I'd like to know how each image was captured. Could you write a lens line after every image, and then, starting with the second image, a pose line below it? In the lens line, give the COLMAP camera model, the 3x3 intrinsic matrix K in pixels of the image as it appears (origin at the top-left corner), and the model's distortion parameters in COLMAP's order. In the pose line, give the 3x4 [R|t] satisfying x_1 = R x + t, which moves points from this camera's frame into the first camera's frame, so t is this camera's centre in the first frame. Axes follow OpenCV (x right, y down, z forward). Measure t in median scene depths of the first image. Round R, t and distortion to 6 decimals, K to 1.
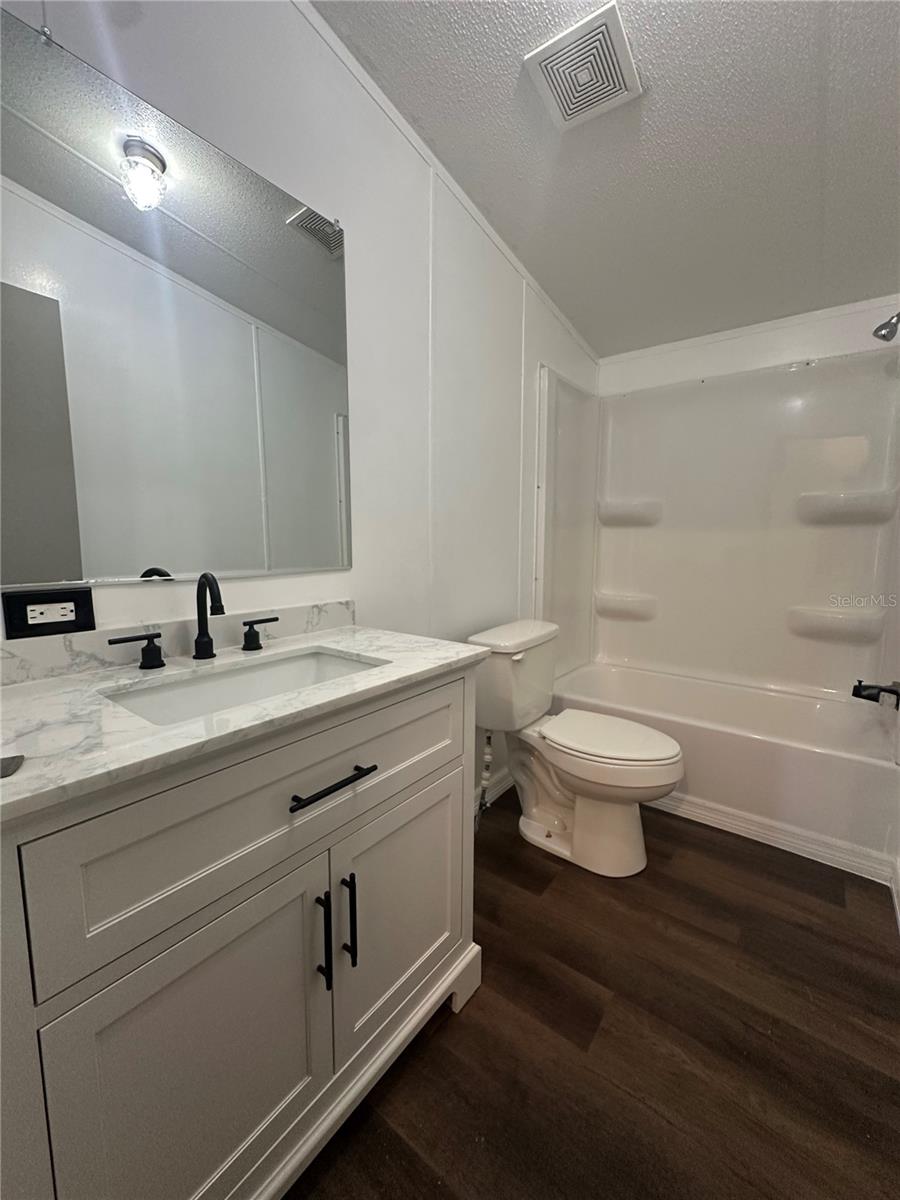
lens RADIAL K [[479.6, 0, 451.7], [0, 479.6, 598.3], [0, 0, 1]] dist [0.001635, 0.000594]
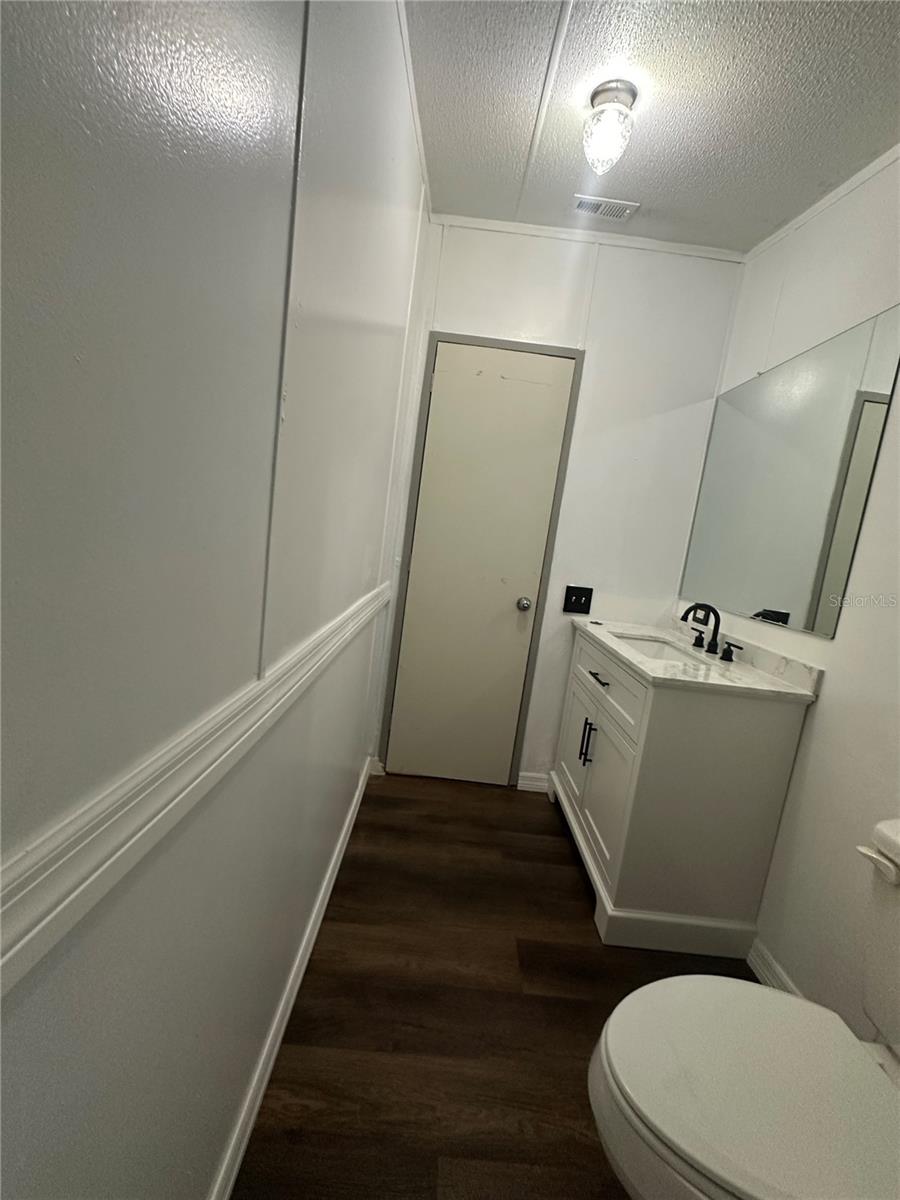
lens RADIAL K [[479.6, 0, 451.0], [0, 479.6, 601.0], [0, 0, 1]] dist [0.001635, 0.000594]
pose [[-0.788419, -0.018275, -0.614867, 1.222437], [-0.201708, 0.951974, 0.230348, -0.250281], [0.581128, 0.305635, -0.754240, 1.545021]]
